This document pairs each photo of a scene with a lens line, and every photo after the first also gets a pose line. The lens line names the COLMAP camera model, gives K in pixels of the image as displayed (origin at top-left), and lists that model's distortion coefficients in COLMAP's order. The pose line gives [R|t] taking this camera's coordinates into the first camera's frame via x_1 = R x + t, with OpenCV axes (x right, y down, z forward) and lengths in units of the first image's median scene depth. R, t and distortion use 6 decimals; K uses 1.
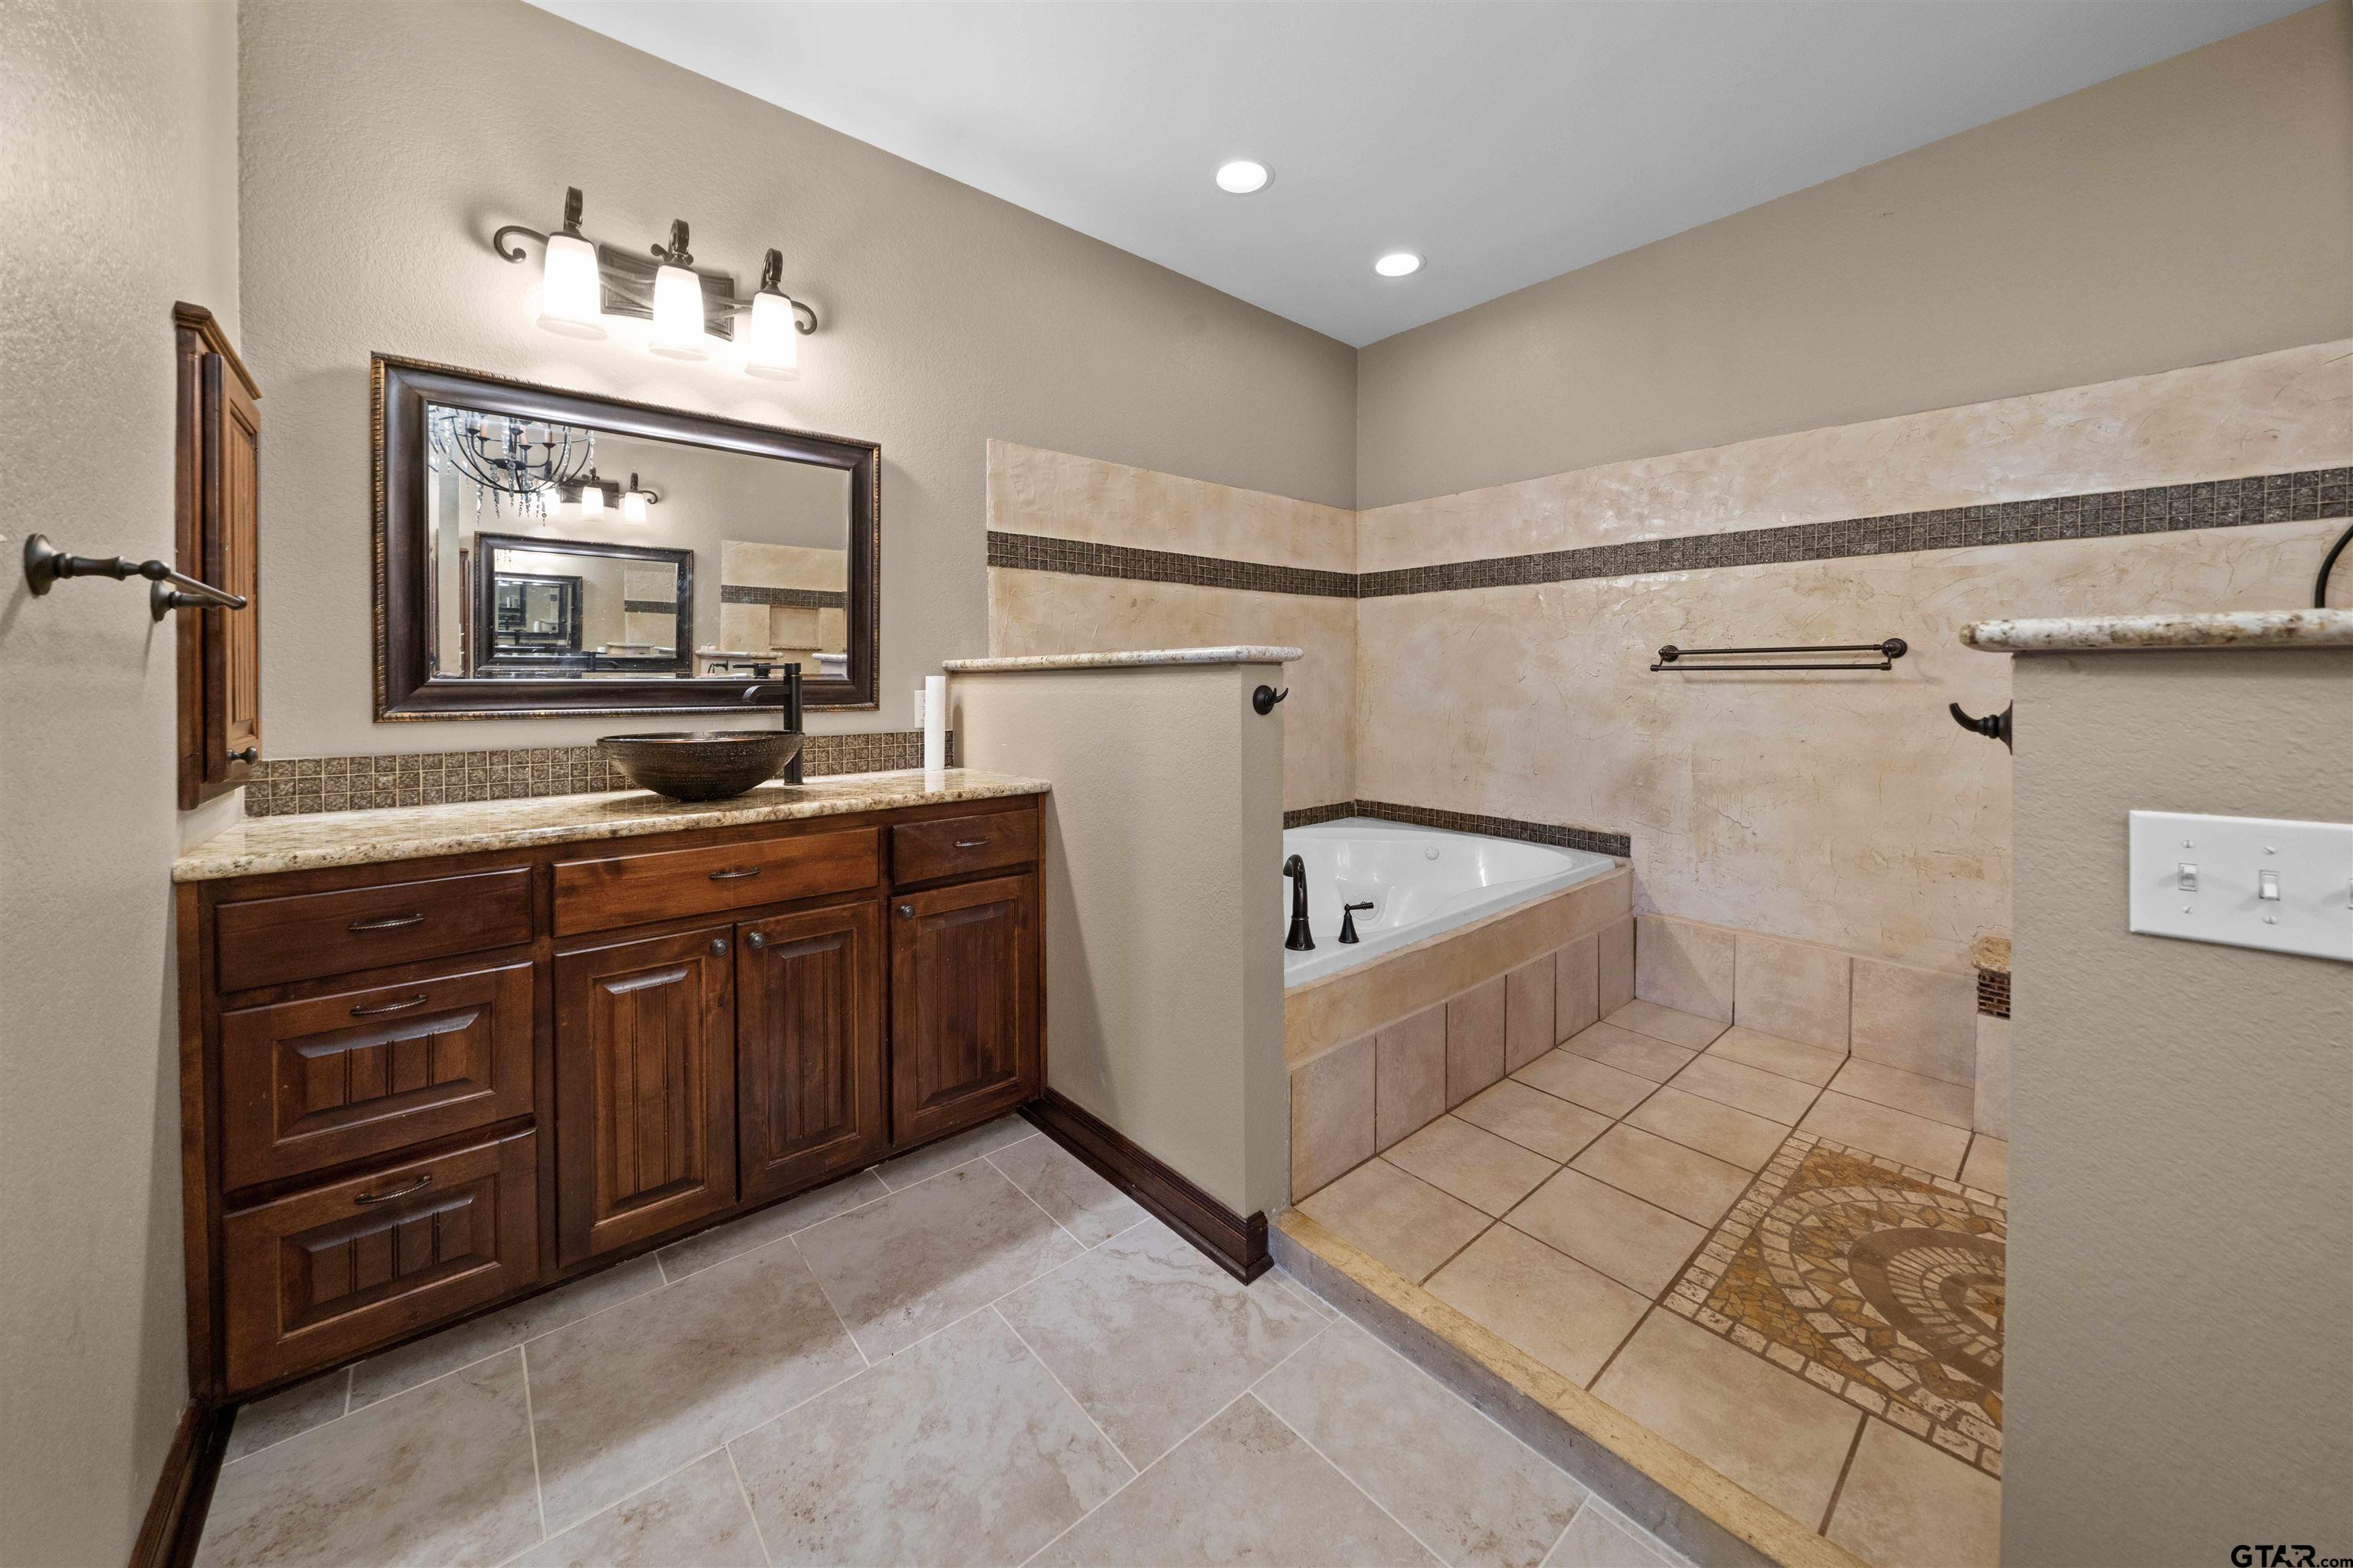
lens RADIAL K [[829.9, 0, 1105.6], [0, 829.9, 680.4], [0, 0, 1]] dist [-0.007529, 0.000488]
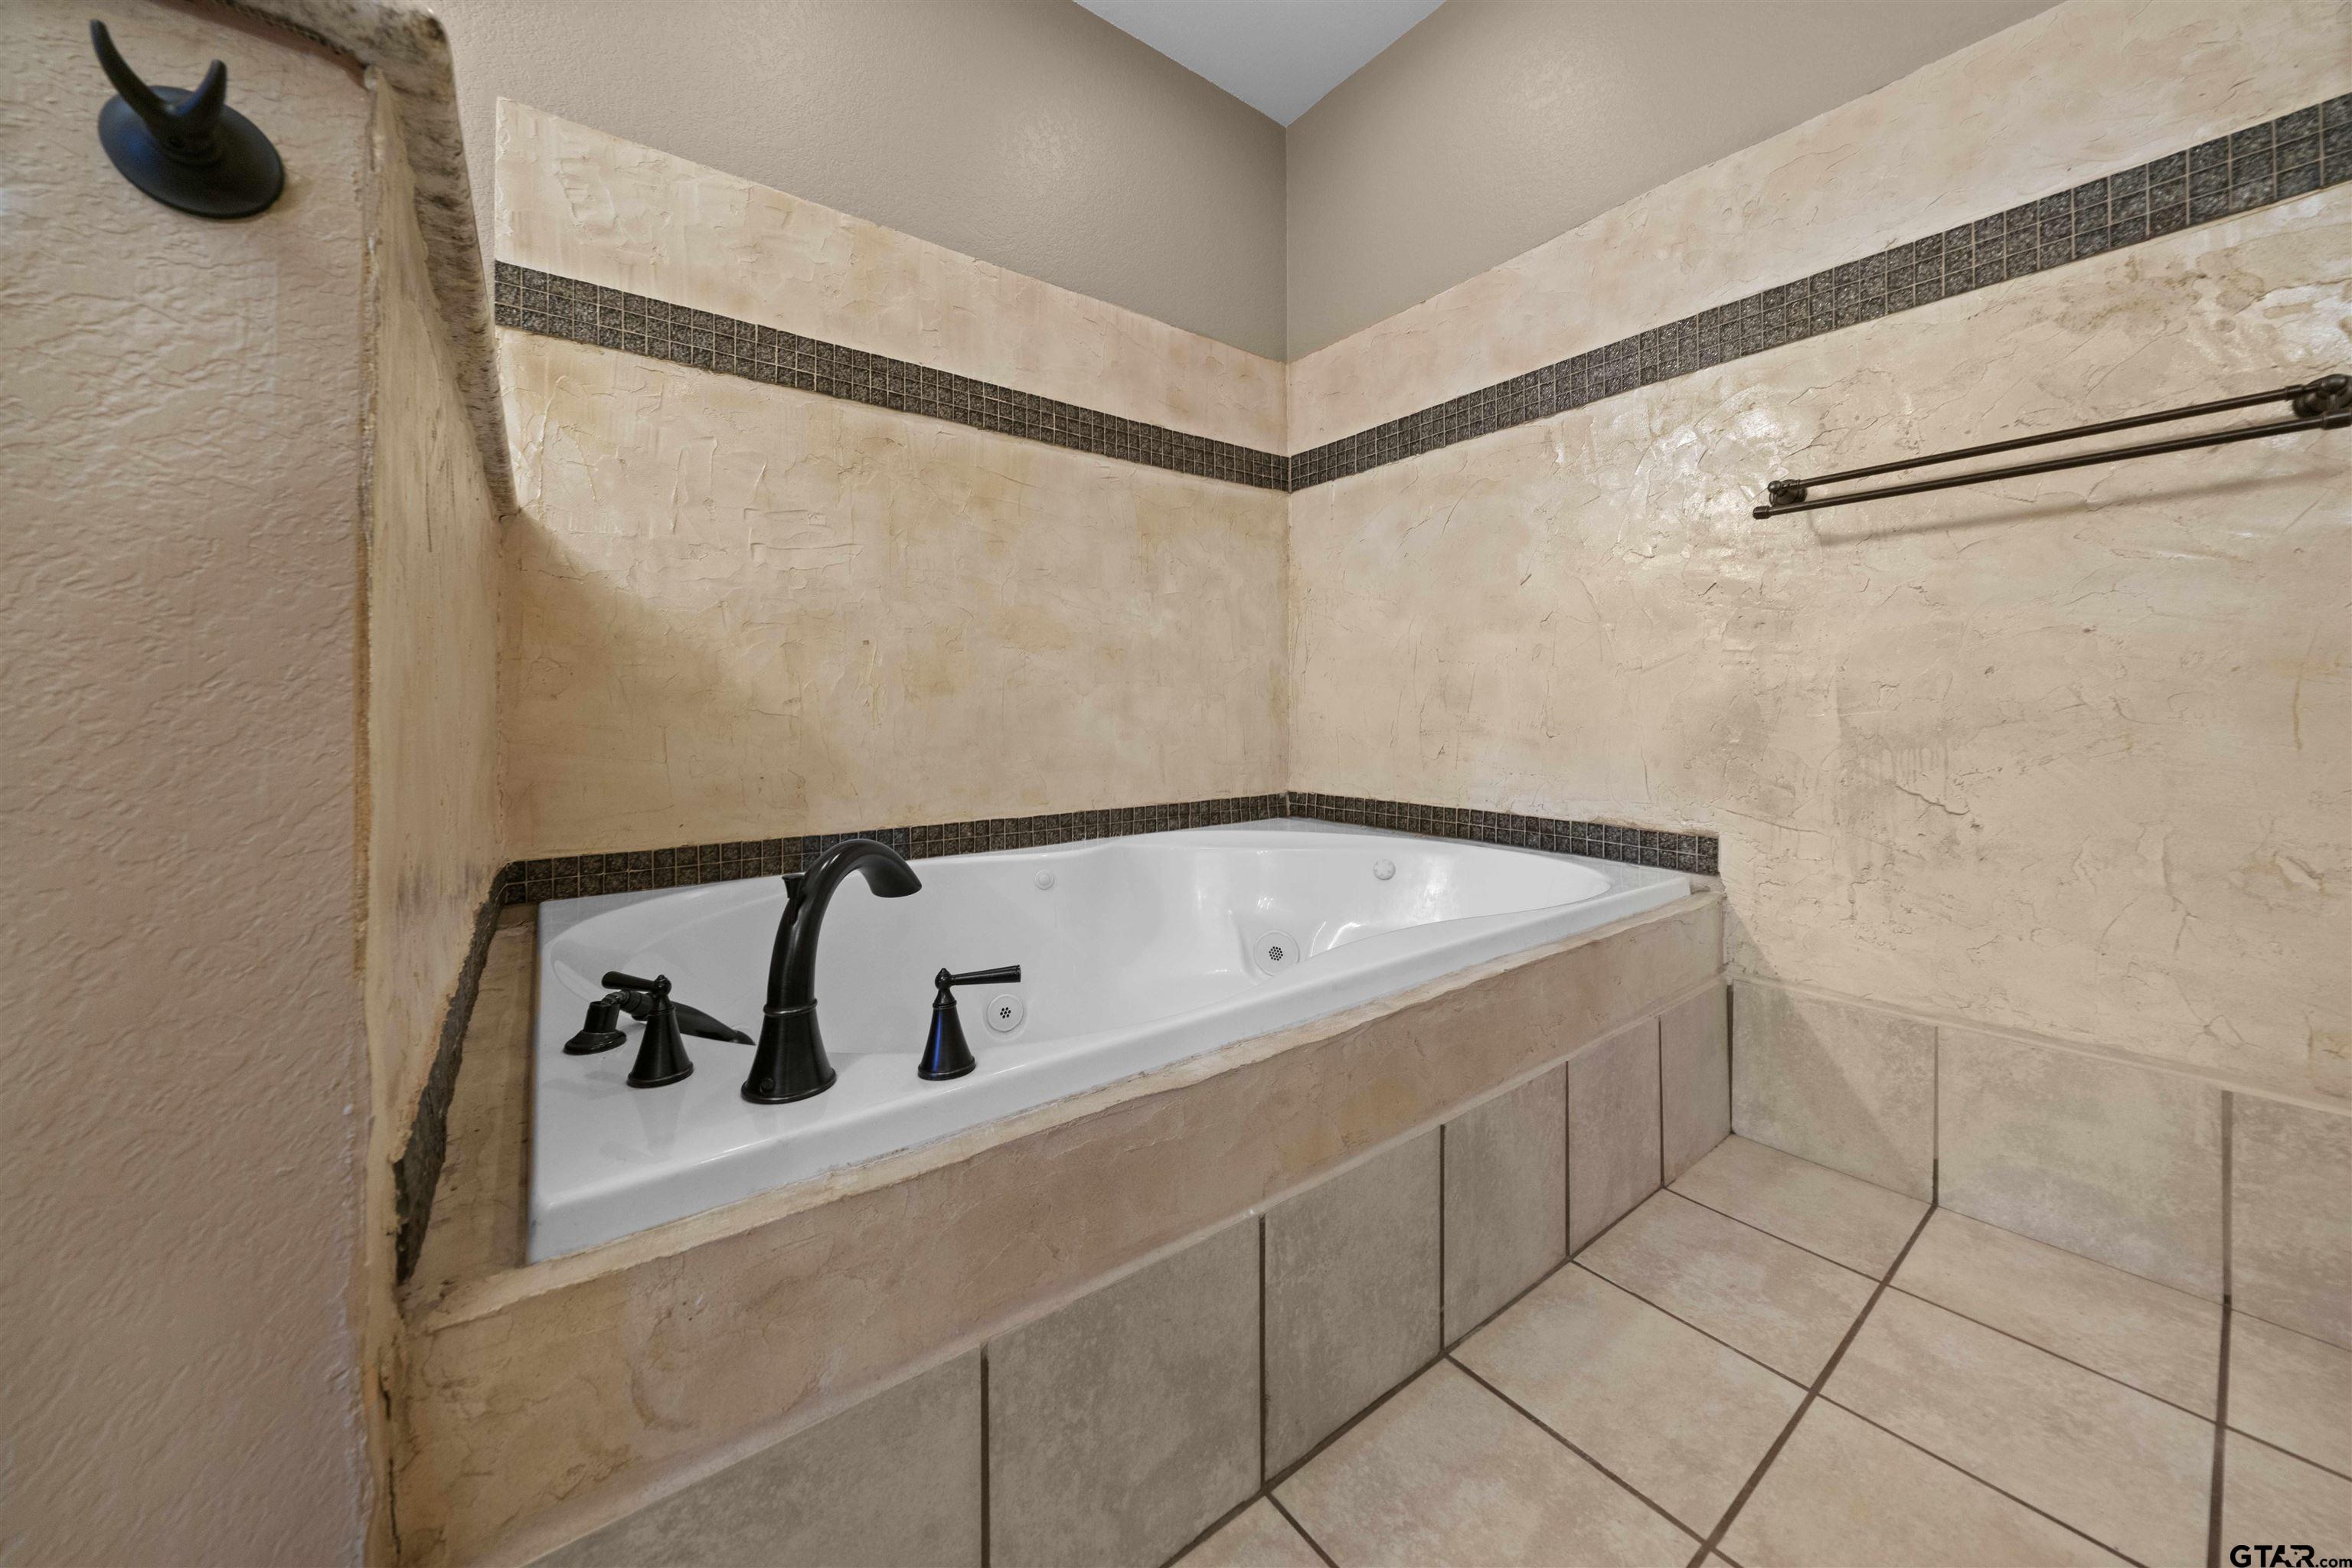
lens RADIAL K [[829.5, 0, 1116.6], [0, 829.5, 696.6], [0, 0, 1]] dist [-0.007529, 0.000488]
pose [[0.998653, -0.002638, -0.051823, 0.273663], [0.001660, 0.999820, -0.018900, 0.109367], [0.051863, 0.018789, 0.998477, 0.445346]]
